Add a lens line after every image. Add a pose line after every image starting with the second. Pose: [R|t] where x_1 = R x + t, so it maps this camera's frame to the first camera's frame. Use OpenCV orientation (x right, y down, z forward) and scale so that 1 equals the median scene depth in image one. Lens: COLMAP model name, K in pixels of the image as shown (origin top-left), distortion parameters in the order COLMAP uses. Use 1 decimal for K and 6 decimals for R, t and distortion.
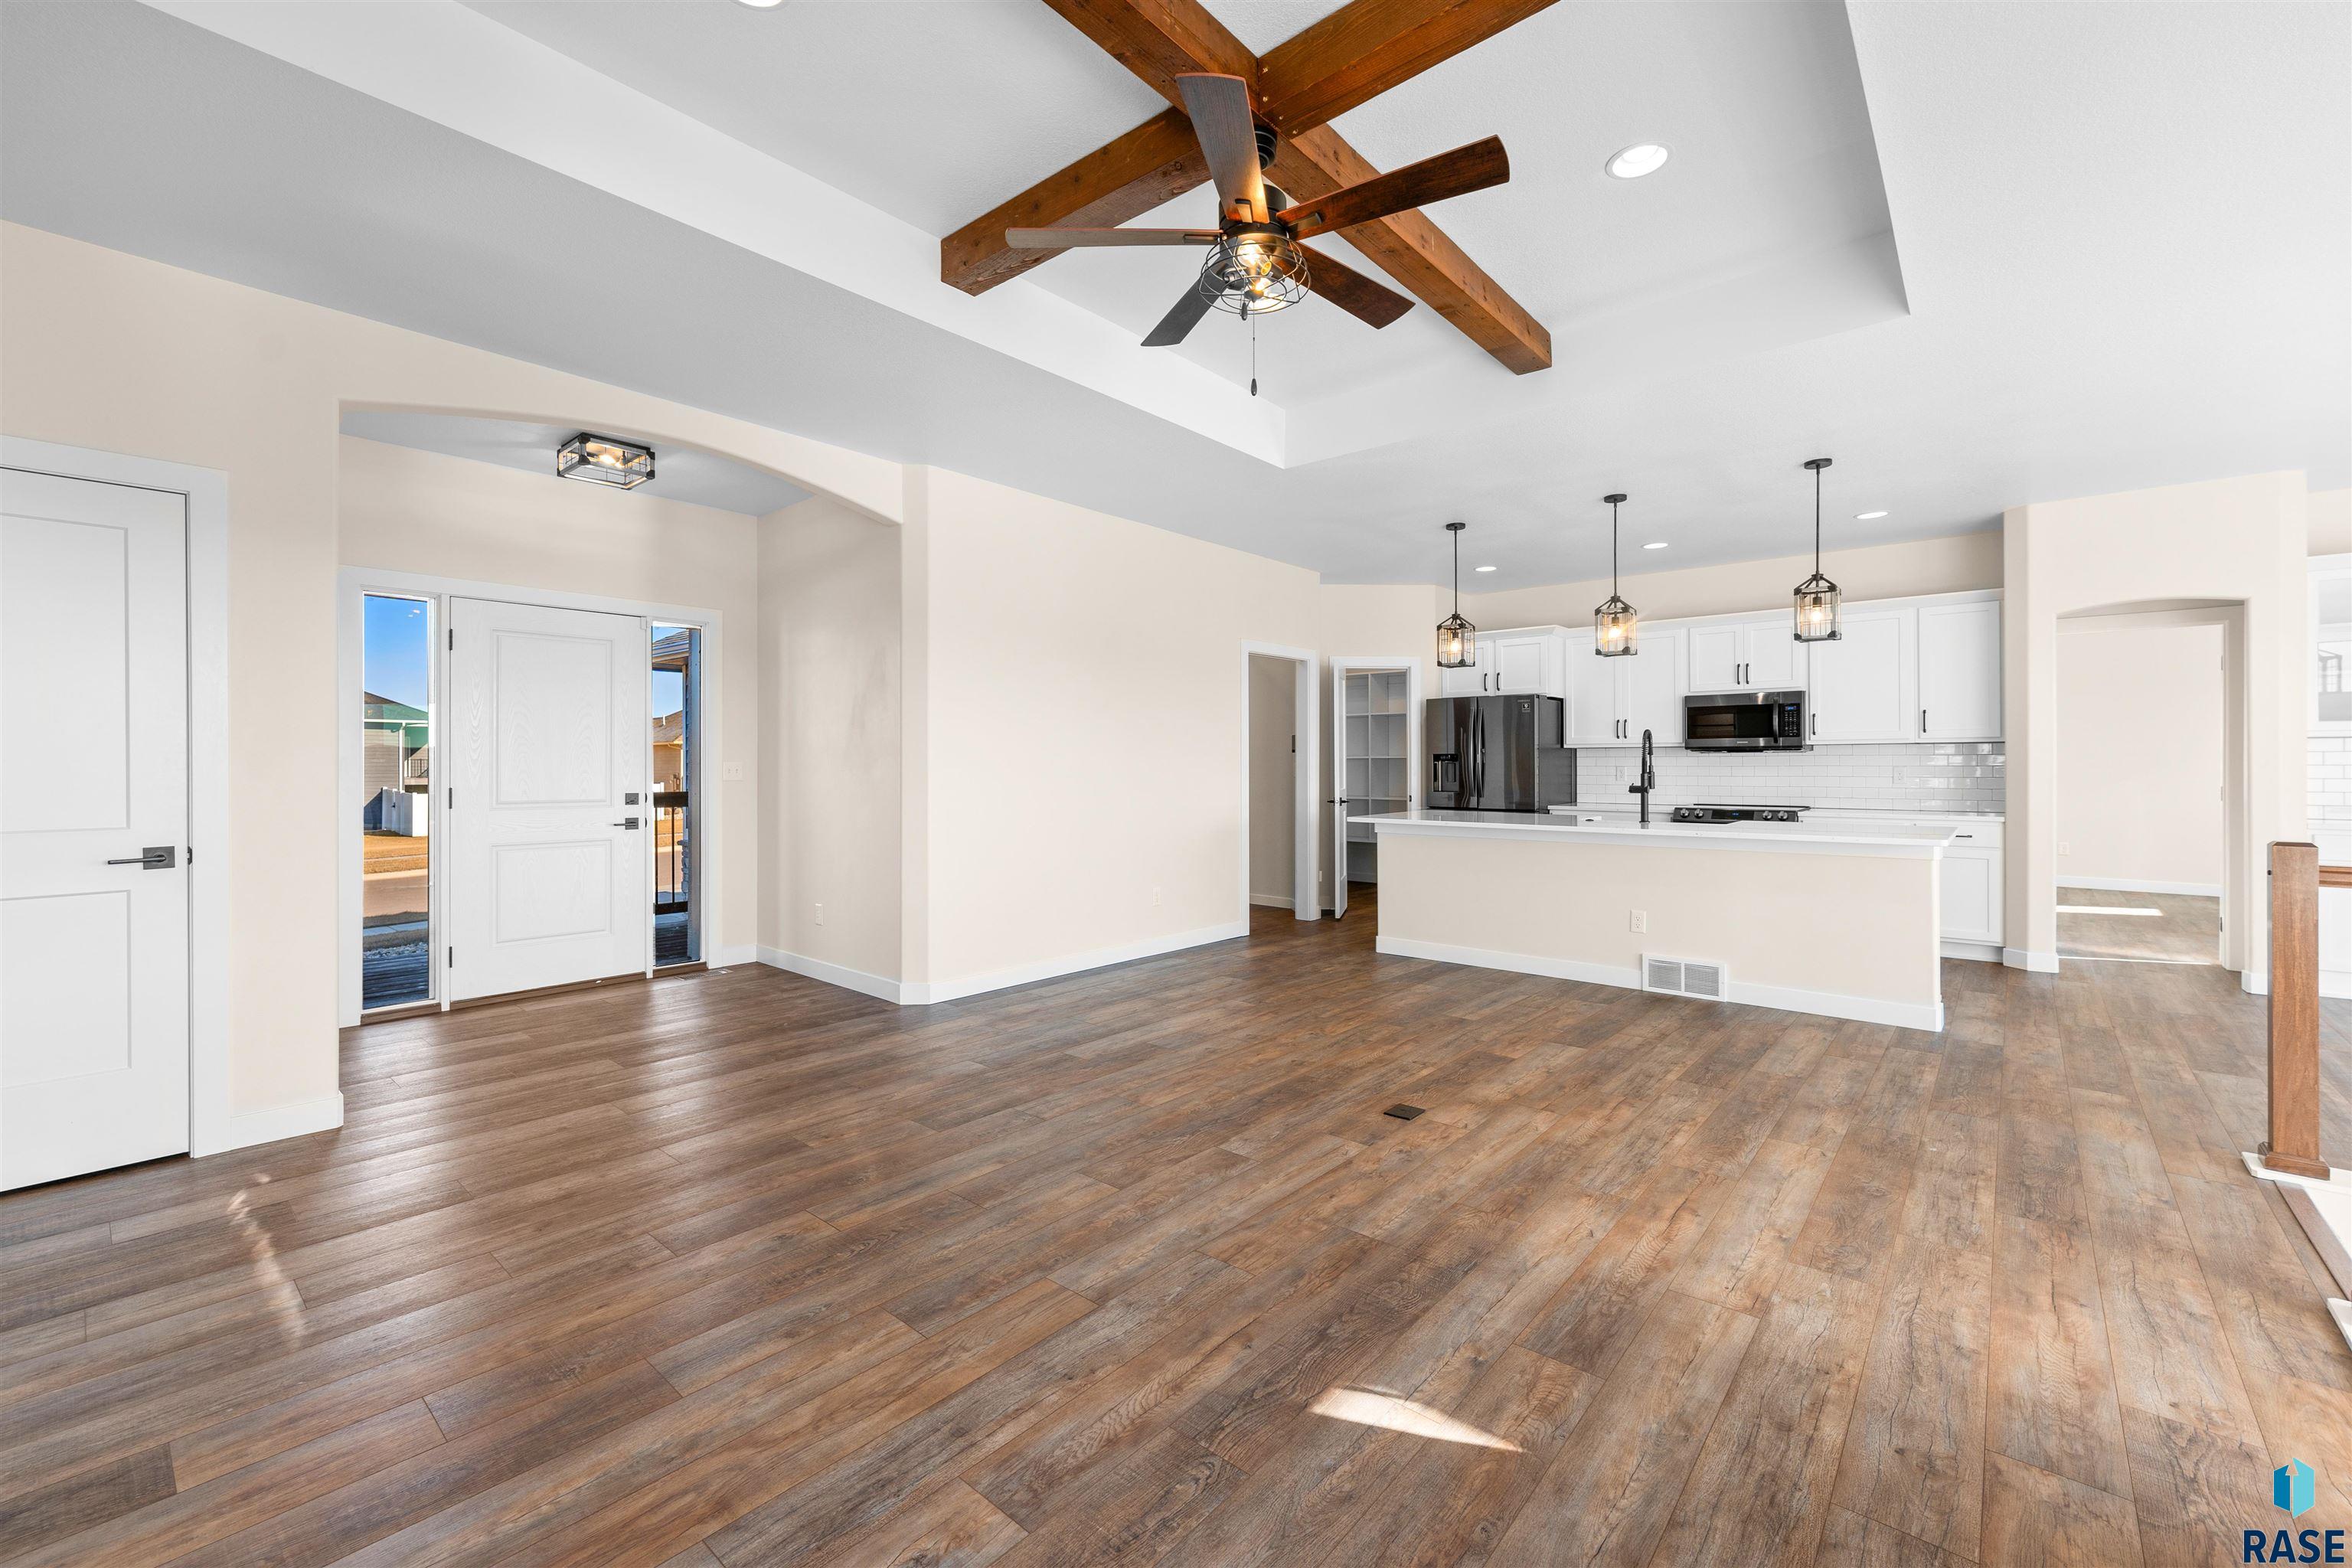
lens RADIAL K [[965.5, 0, 1172.9], [0, 965.5, 764.3], [0, 0, 1]] dist [0.002166, 0.000070]
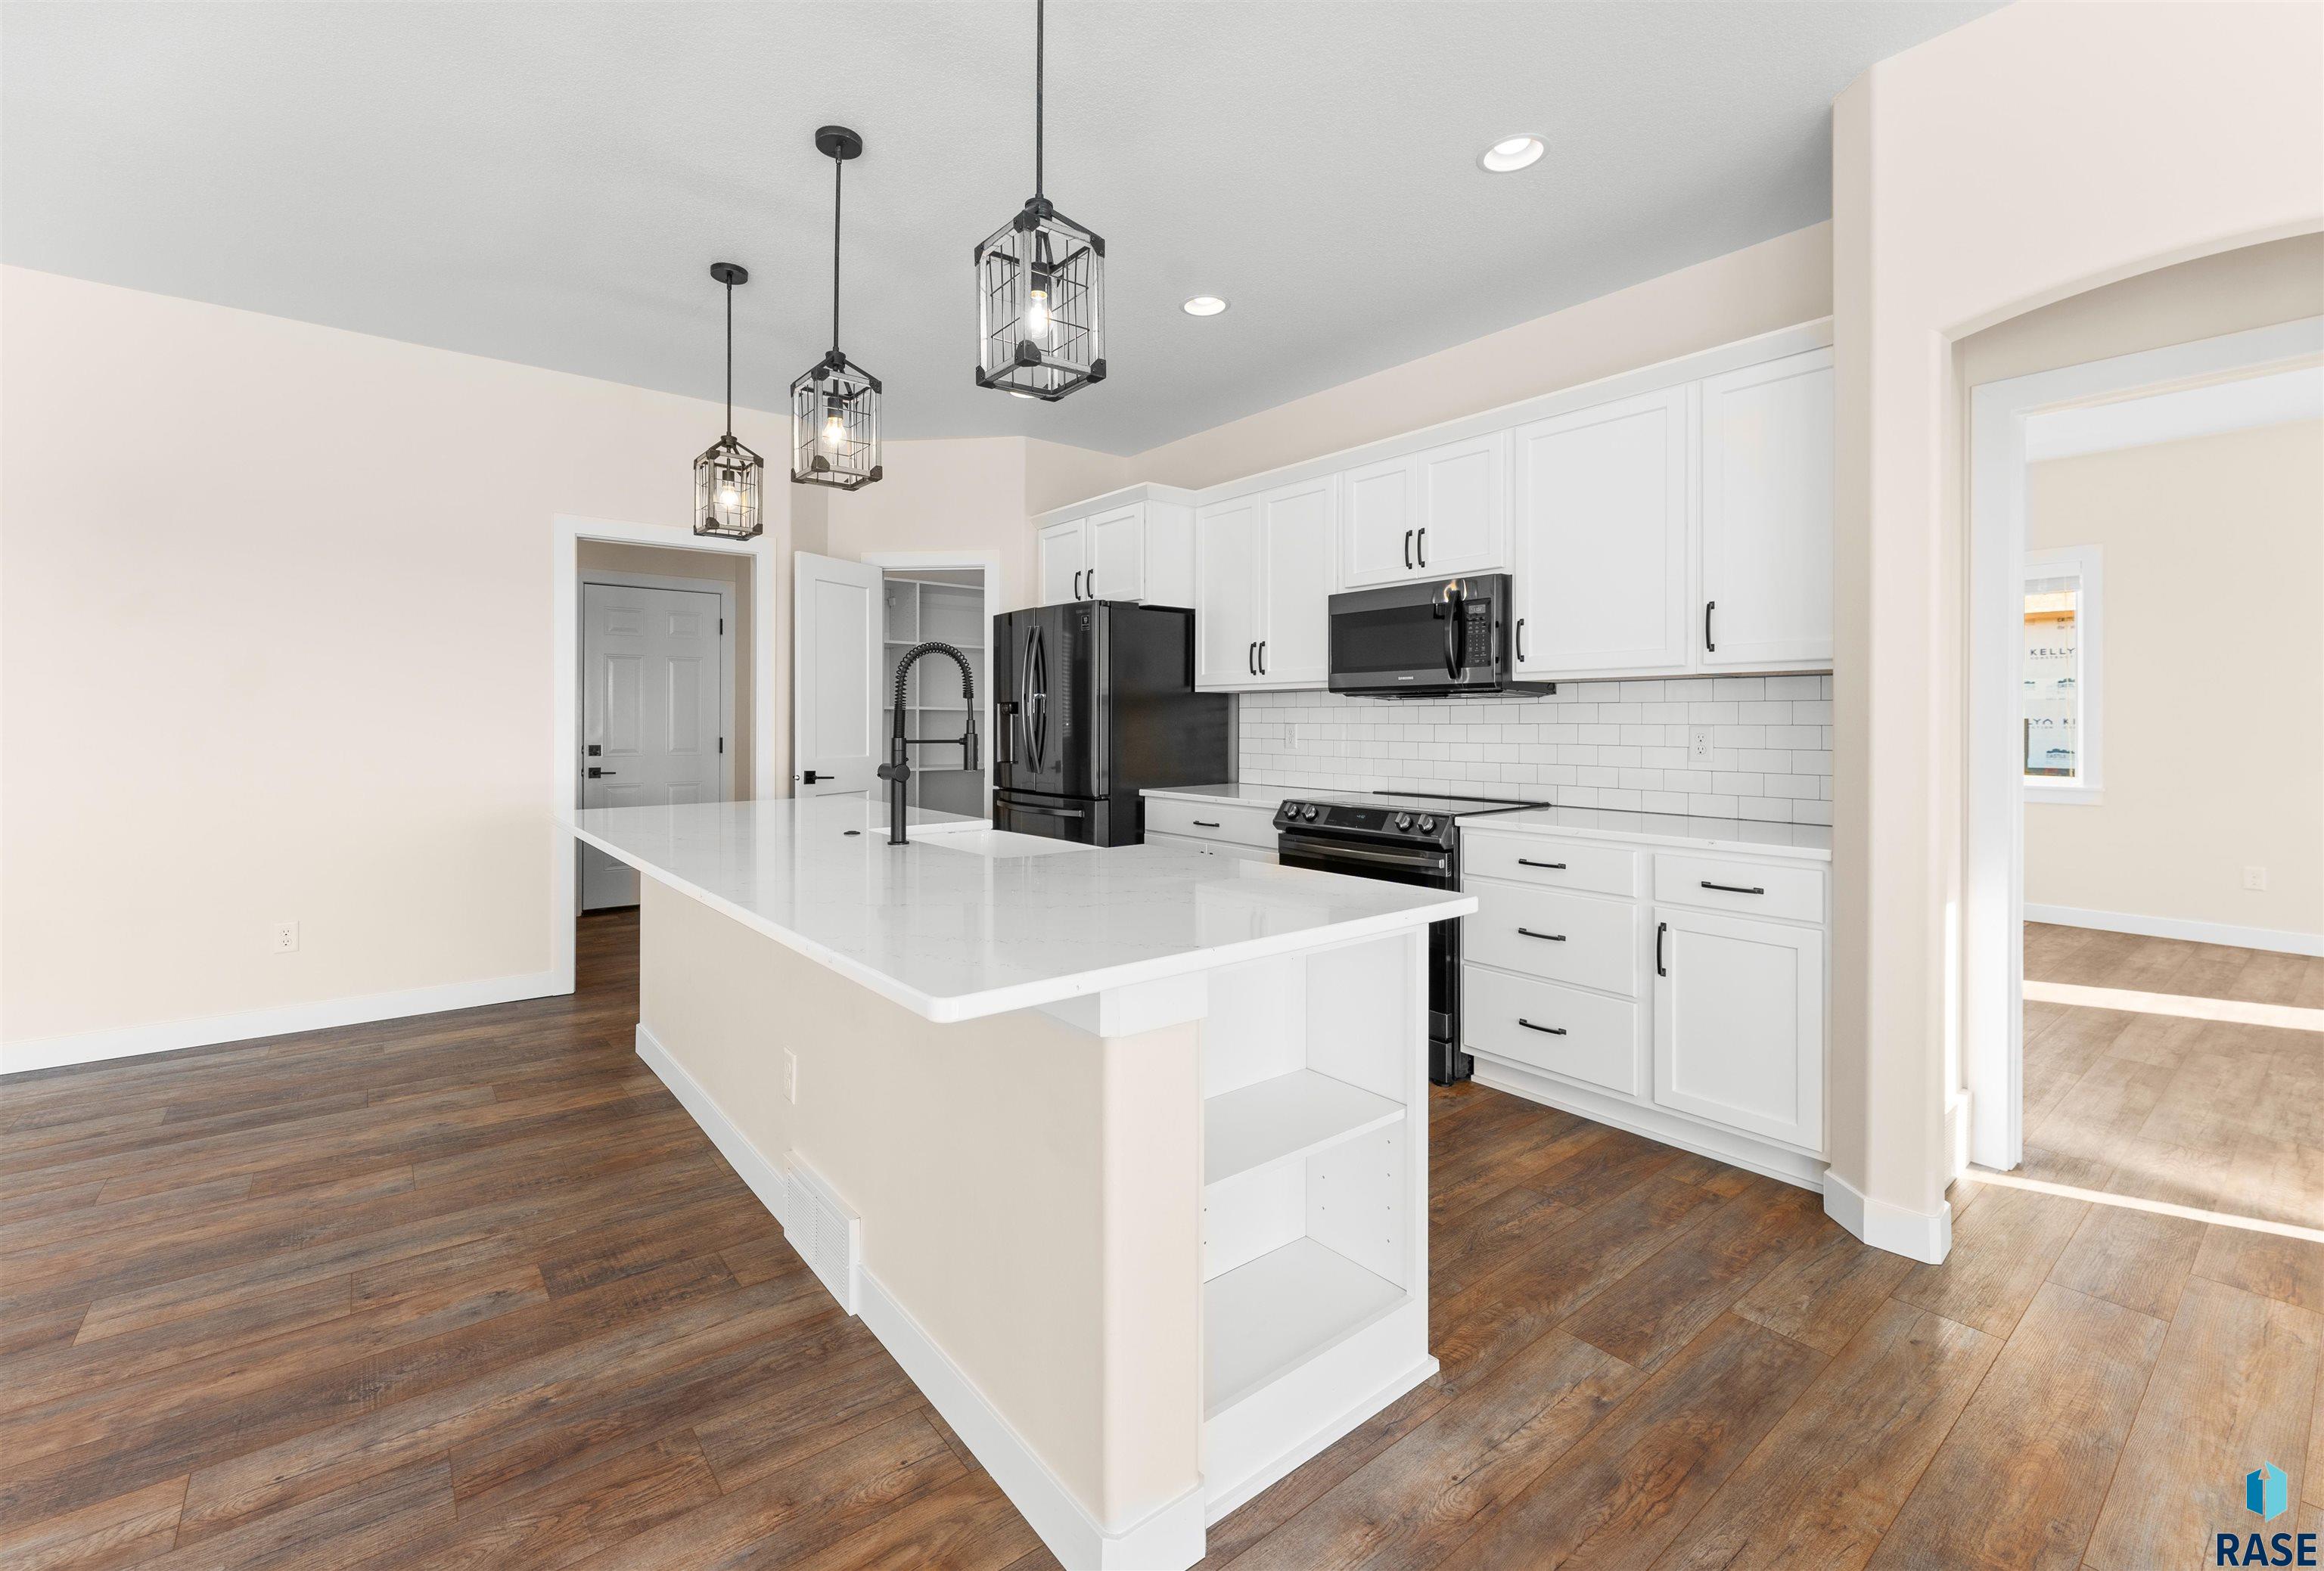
lens RADIAL K [[987.0, 0, 1120.9], [0, 987.0, 731.9], [0, 0, 1]] dist [-0.001556, -0.000129]
pose [[0.981437, 0.005792, -0.191699, 0.958616], [-0.003389, 0.999912, 0.012861, 0.000459], [0.191757, -0.011973, 0.981369, 0.791751]]
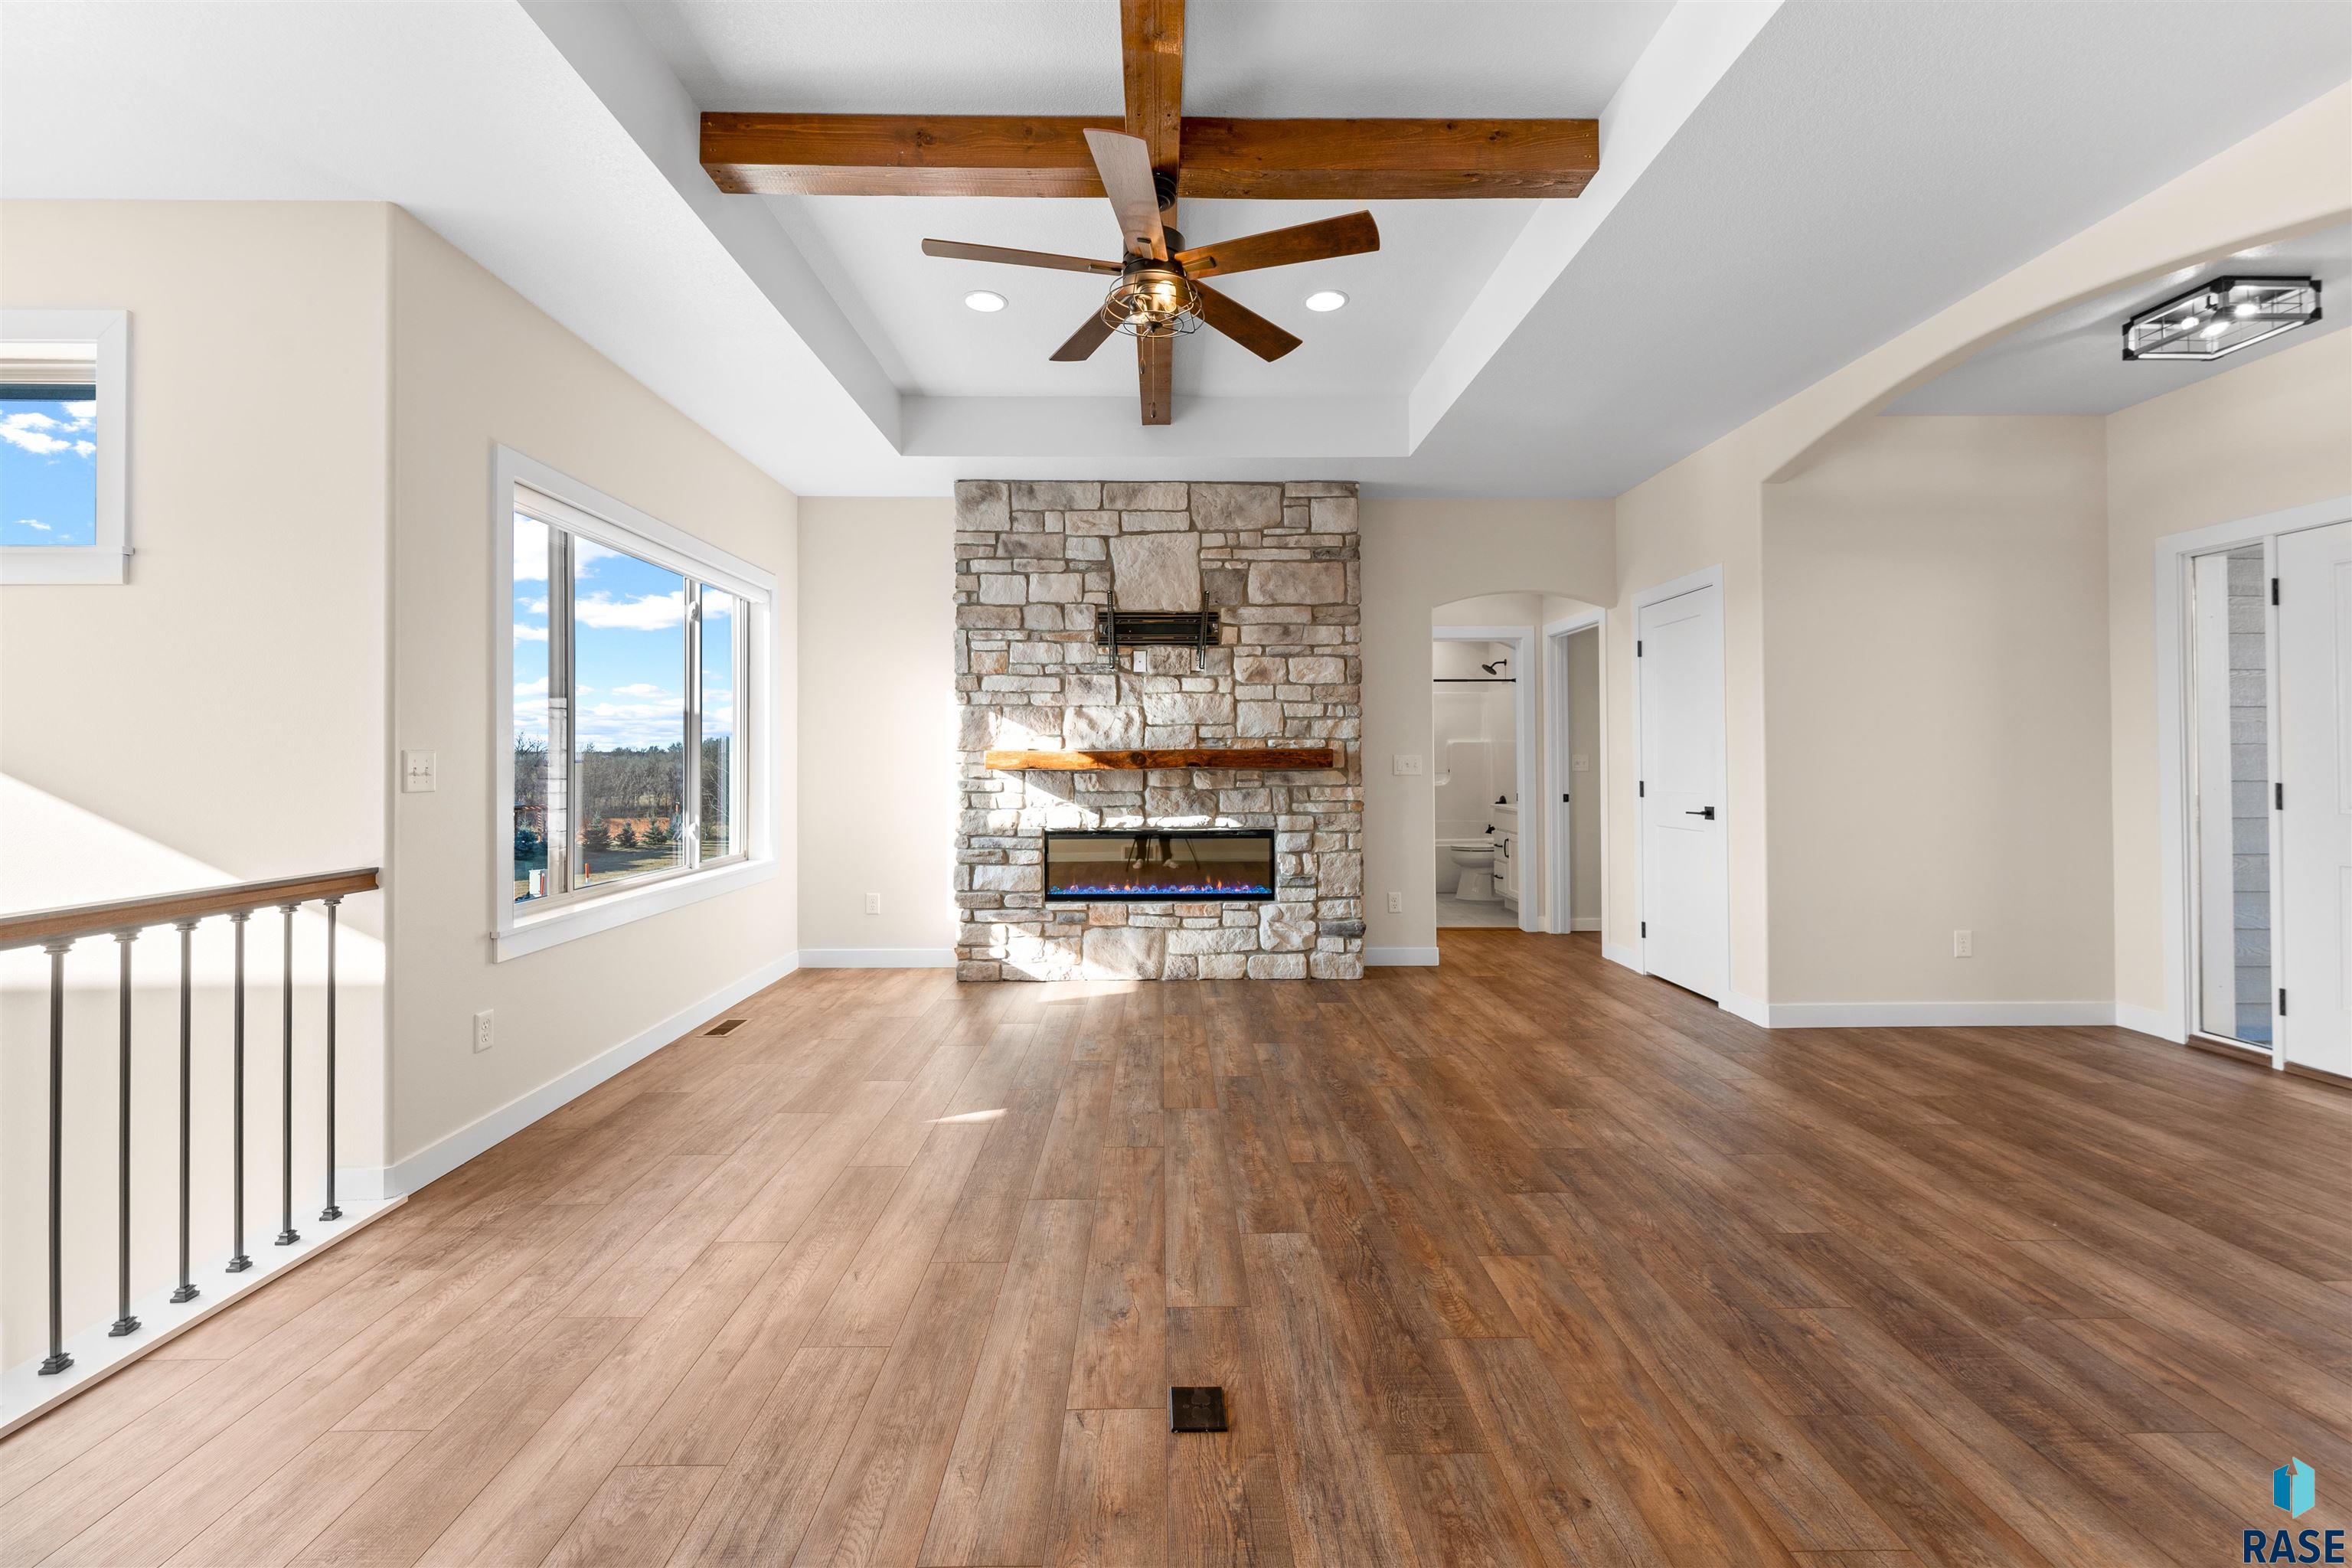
lens RADIAL K [[965.5, 0, 1172.9], [0, 965.5, 764.3], [0, 0, 1]] dist [0.002166, 0.000070]
pose [[-0.746092, 0.006046, -0.665816, 0.515071], [0.004000, 0.999981, 0.004598, 0.003036], [0.665831, 0.000767, -0.746102, 1.188330]]
